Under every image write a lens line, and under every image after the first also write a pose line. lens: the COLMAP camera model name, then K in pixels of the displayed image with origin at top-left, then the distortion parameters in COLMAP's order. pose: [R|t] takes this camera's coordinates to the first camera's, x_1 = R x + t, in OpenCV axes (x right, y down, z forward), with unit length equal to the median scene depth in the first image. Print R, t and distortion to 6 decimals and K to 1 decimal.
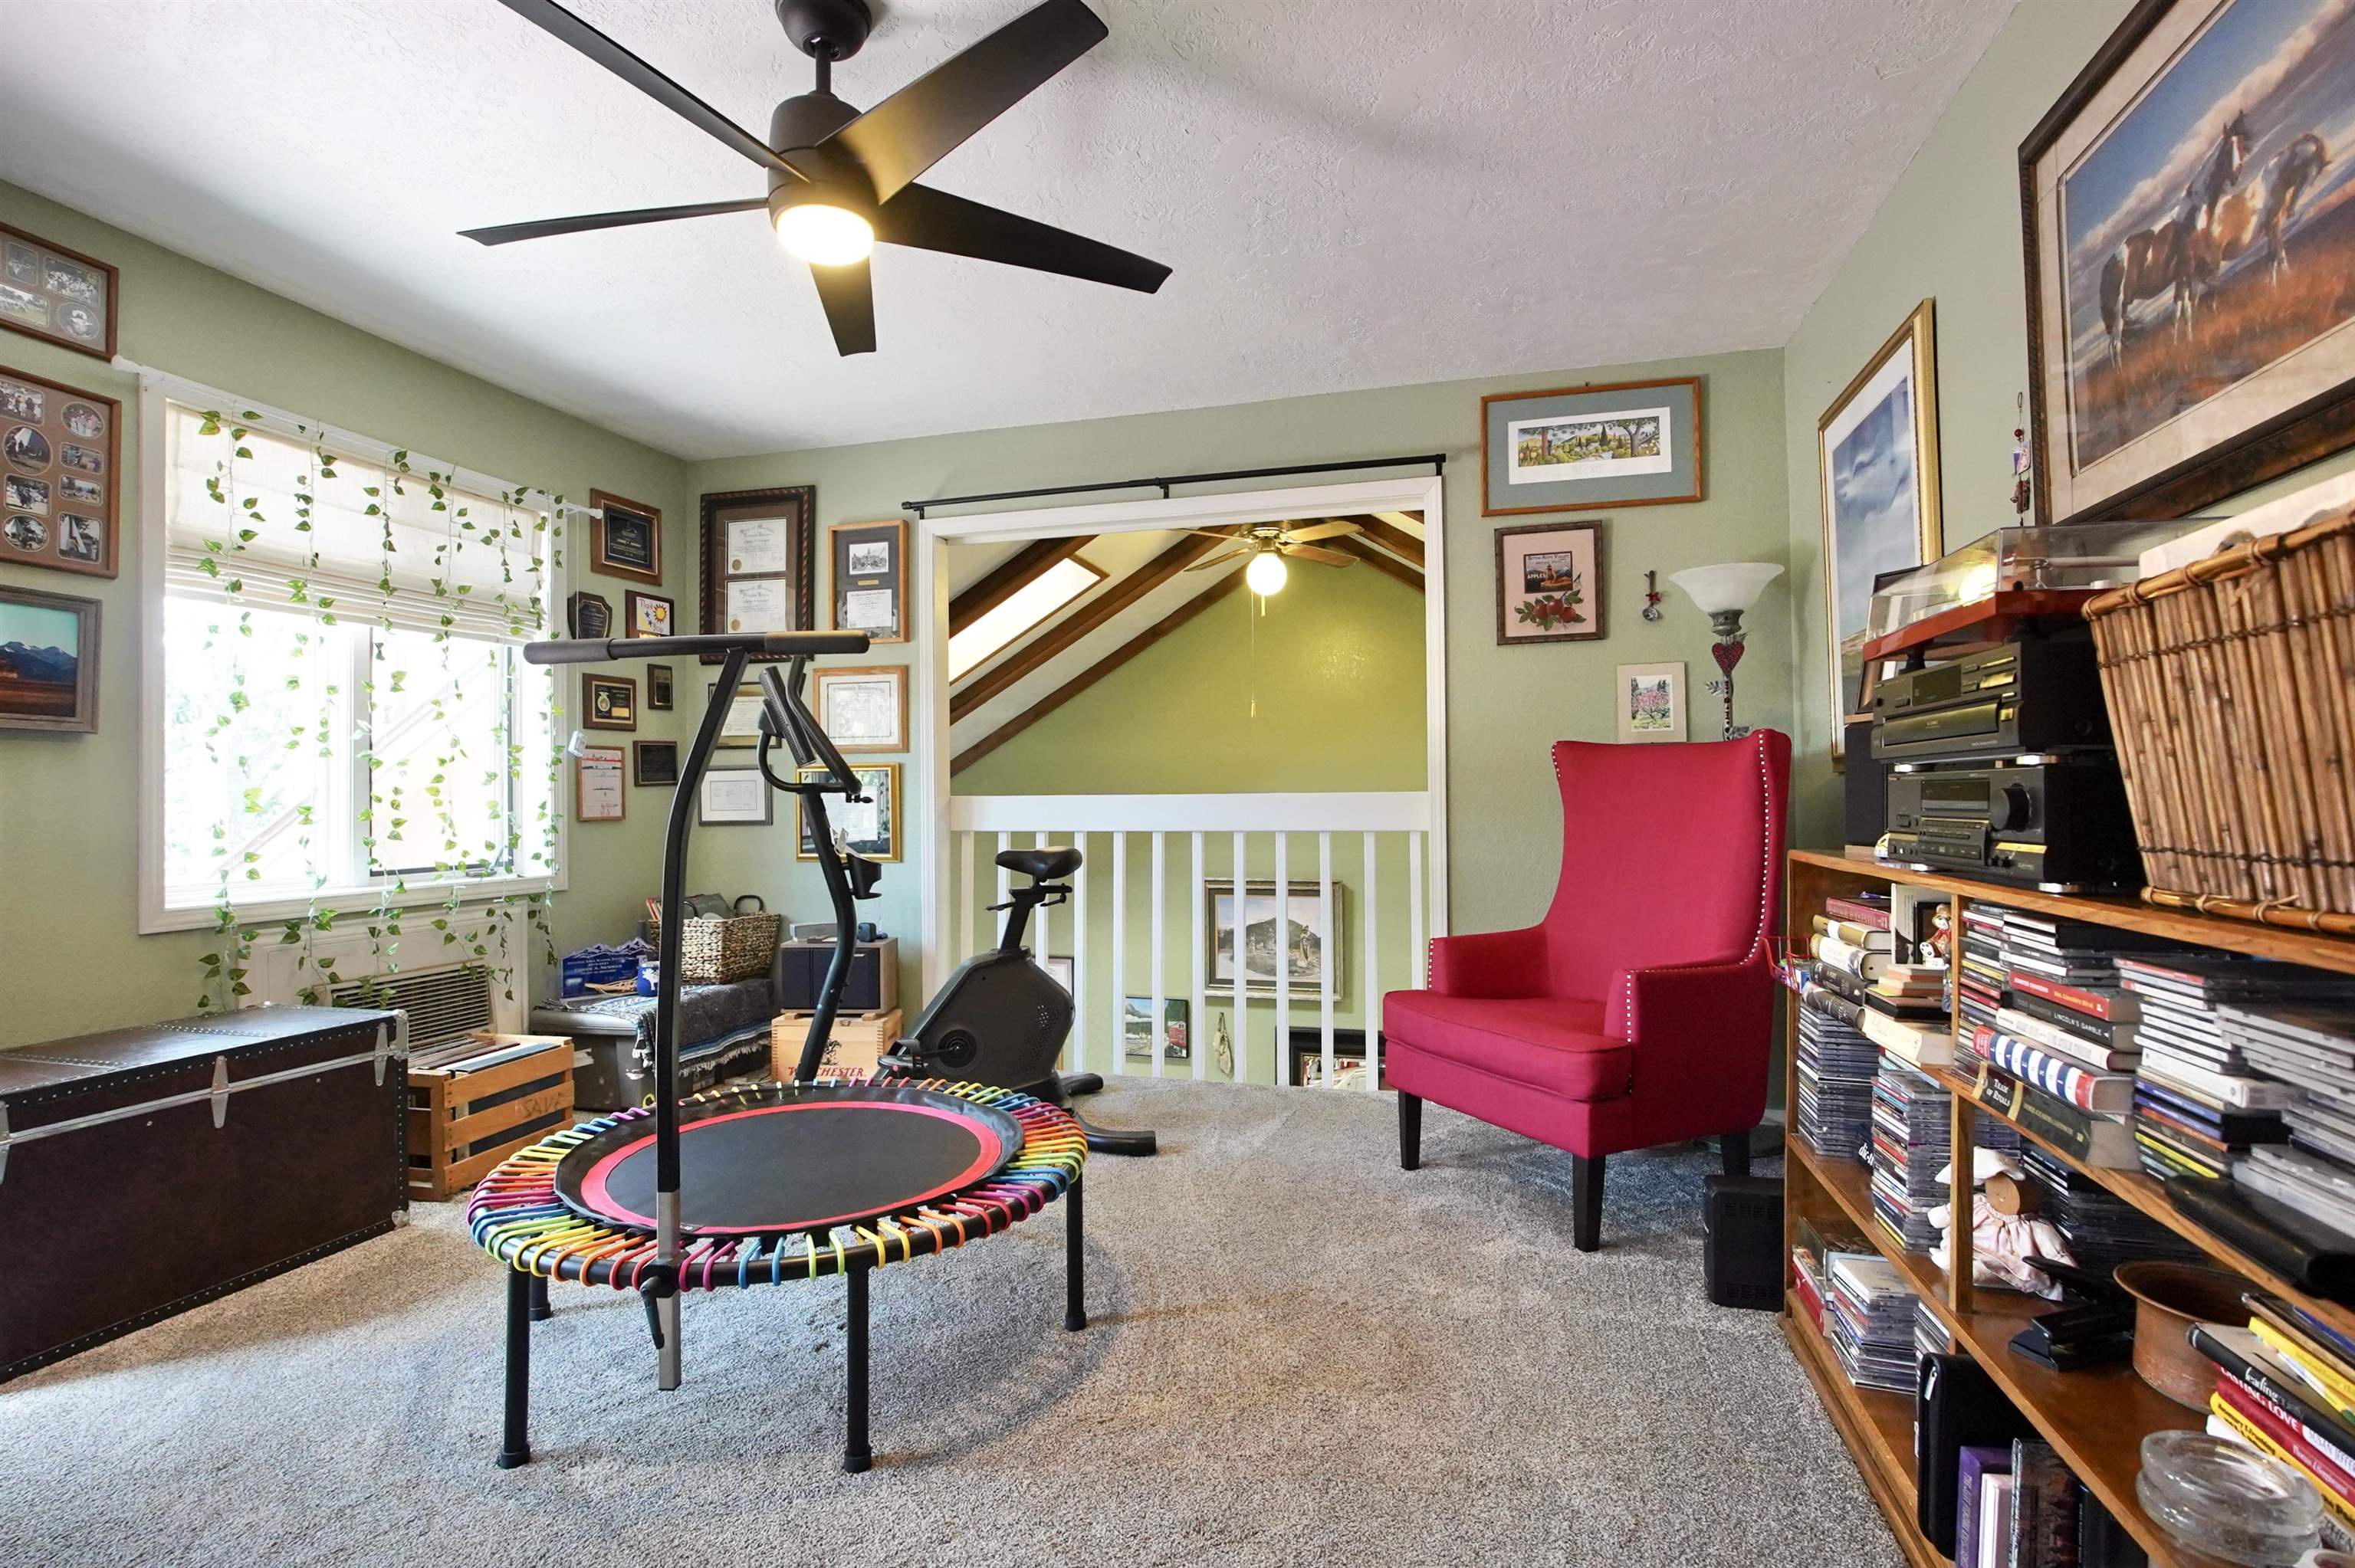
lens RADIAL K [[1110.2, 0, 1168.0], [0, 1110.2, 794.4], [0, 0, 1]] dist [-0.019217, 0.010537]
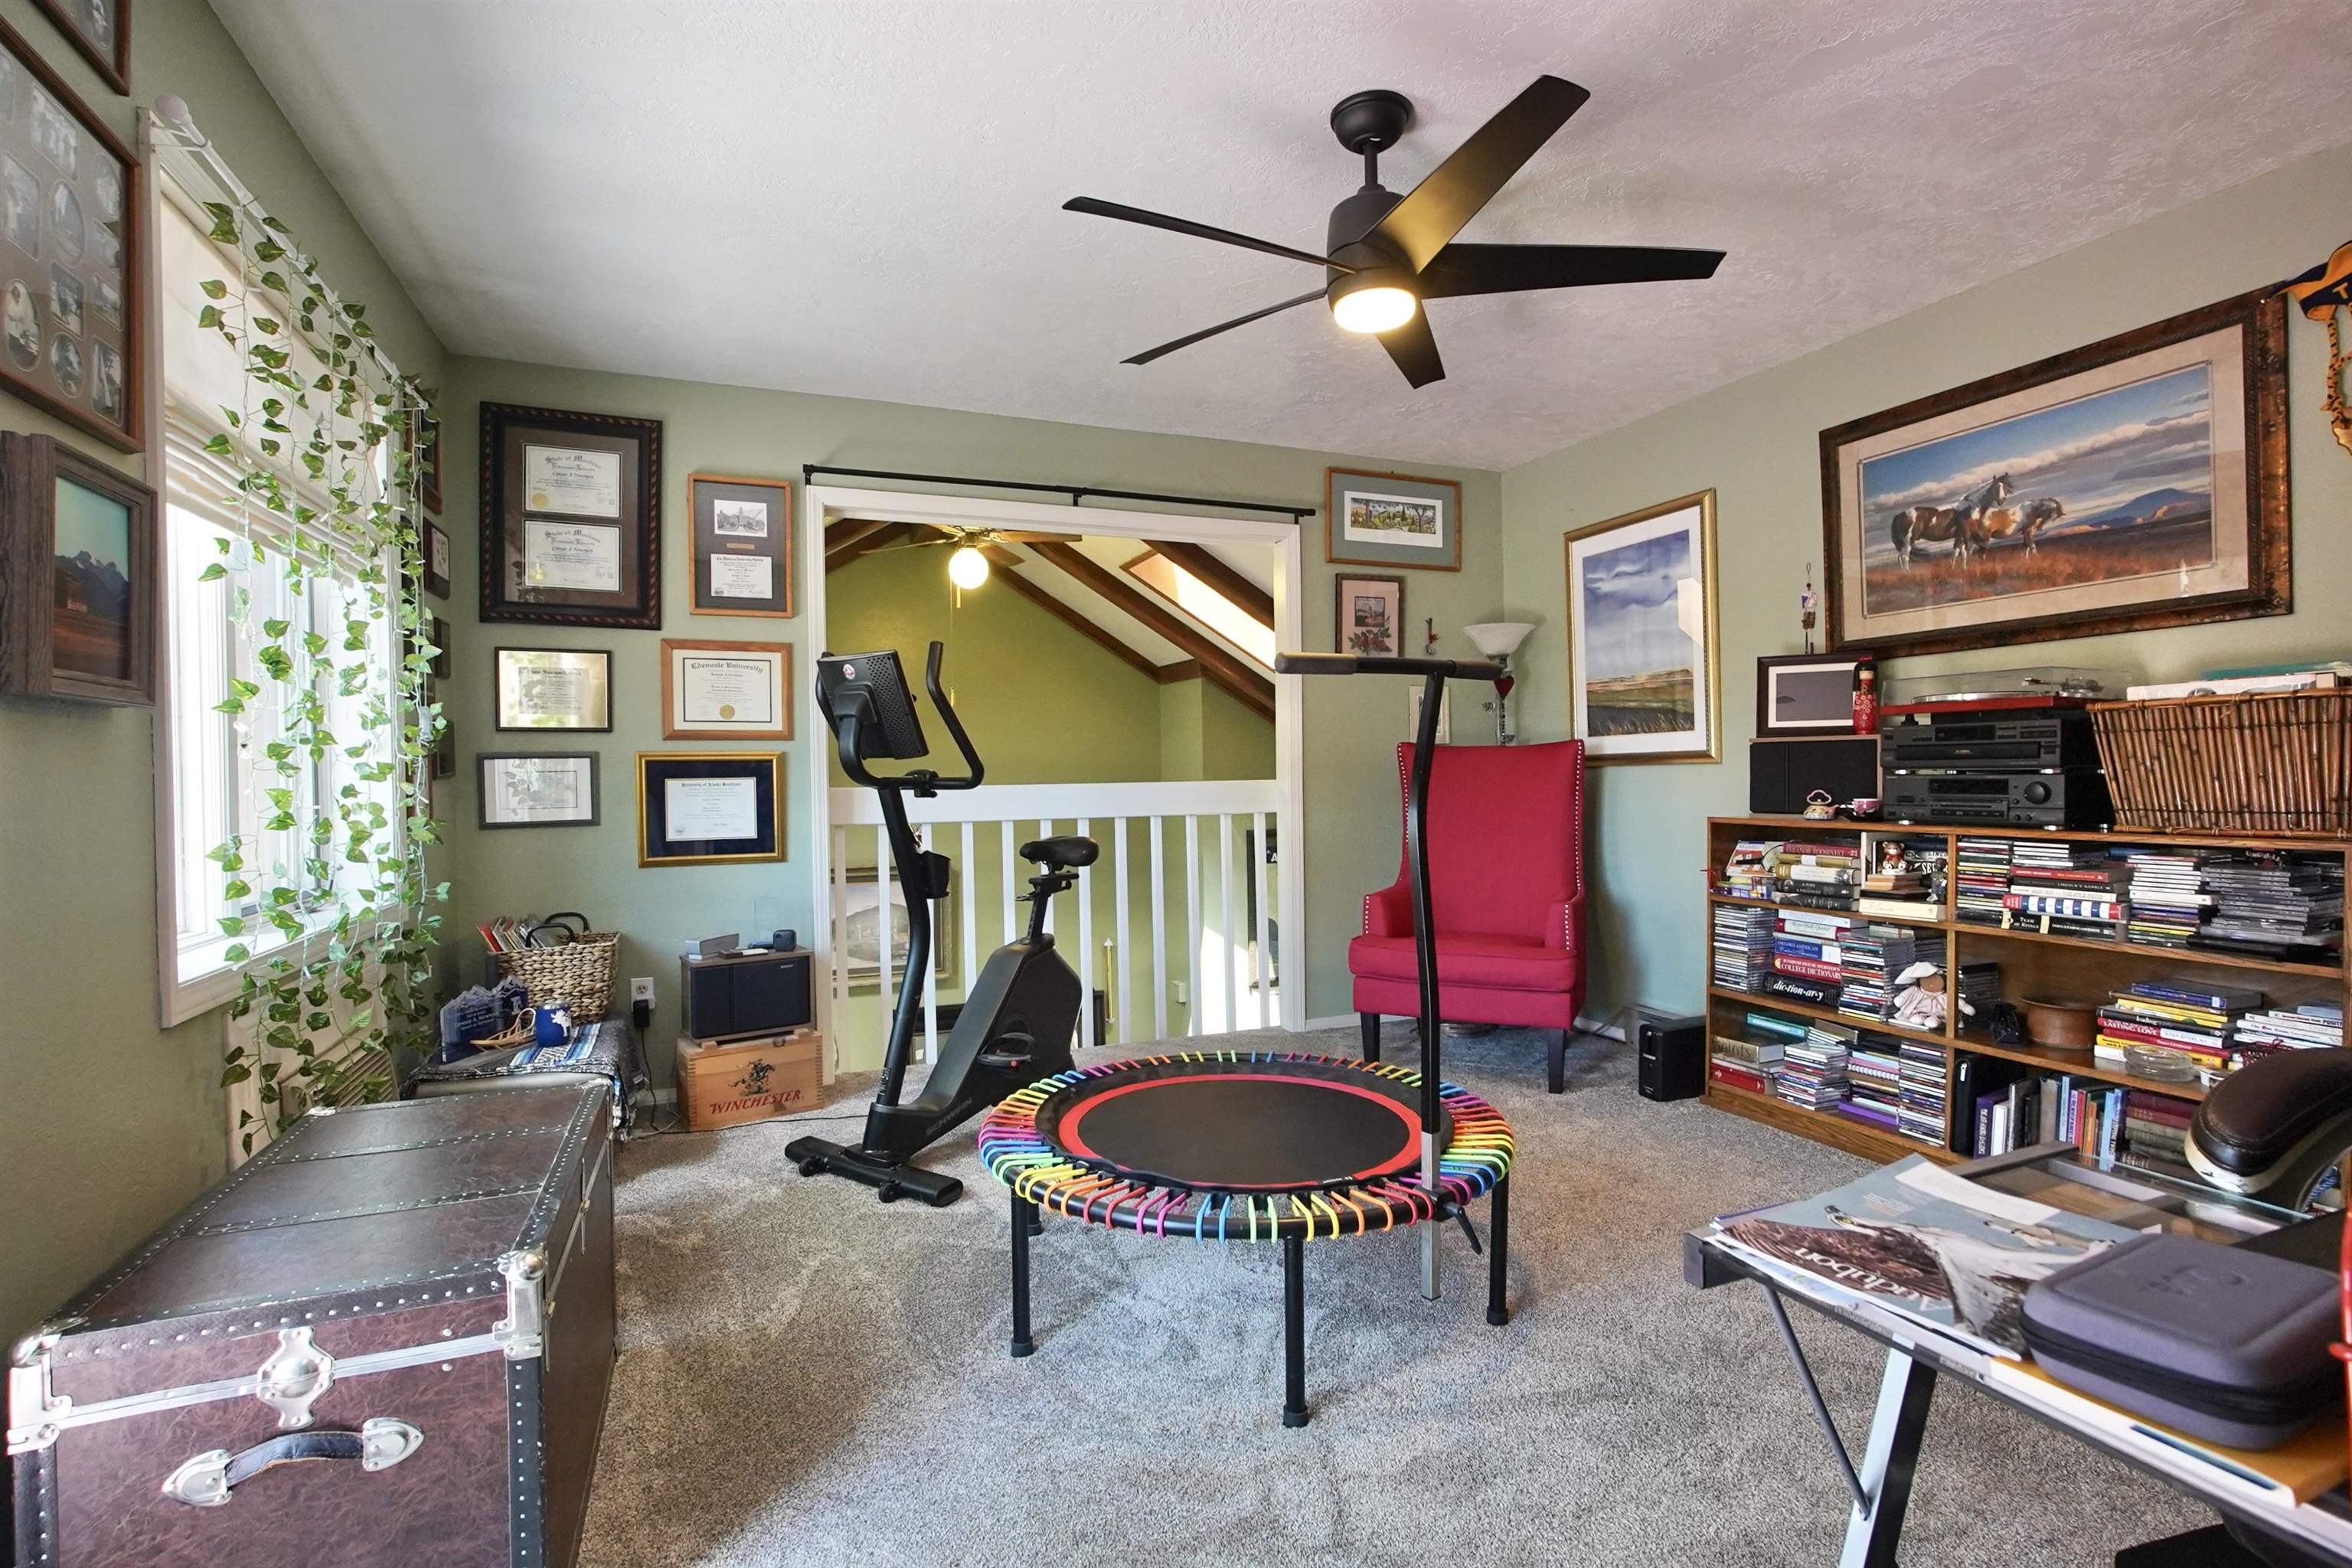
lens RADIAL K [[1105.2, 0, 1173.1], [0, 1105.2, 804.9], [0, 0, 1]] dist [-0.020573, 0.010984]
pose [[0.784006, -0.022087, 0.620360, -0.664350], [0.005038, 0.999560, 0.029220, -0.012300], [-0.620732, -0.019783, 0.783773, 0.120245]]
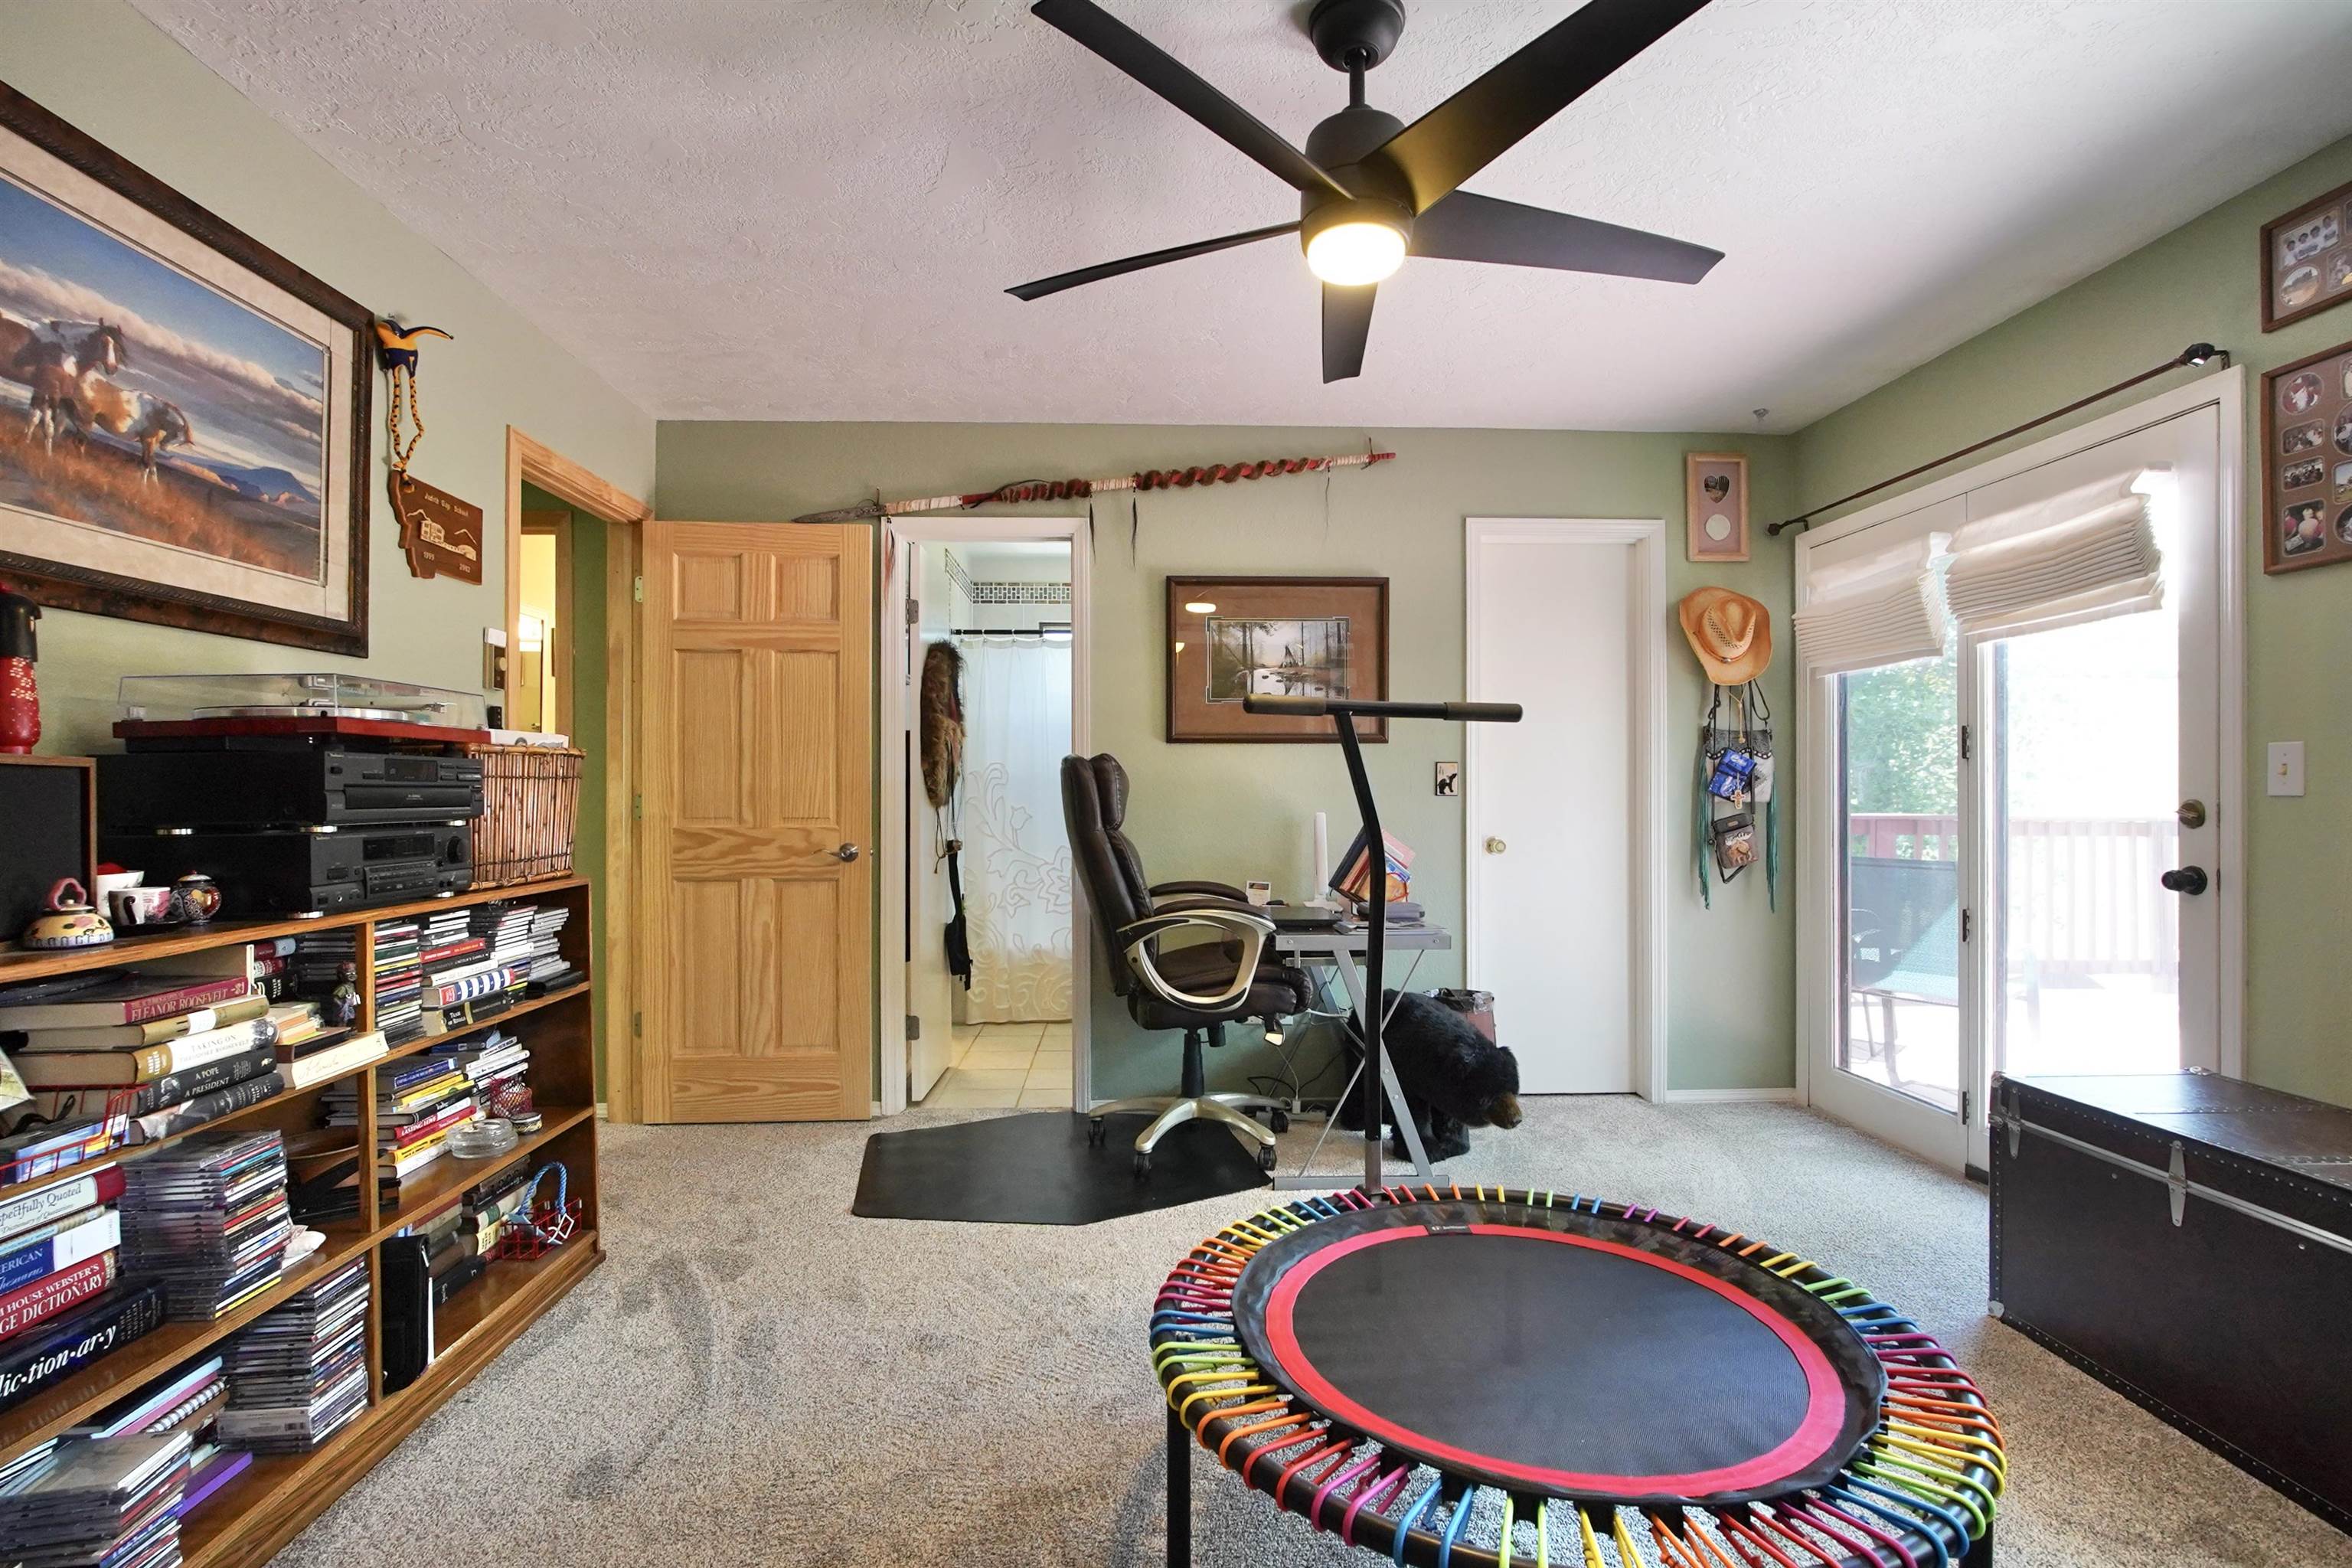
lens RADIAL K [[1108.9, 0, 1166.5], [0, 1108.9, 794.4], [0, 0, 1]] dist [-0.019217, 0.010537]
pose [[-0.952549, 0.010638, -0.304199, 0.077153], [0.011184, 0.999937, -0.000052, -0.021535], [0.304179, -0.003451, -0.952609, 1.021188]]
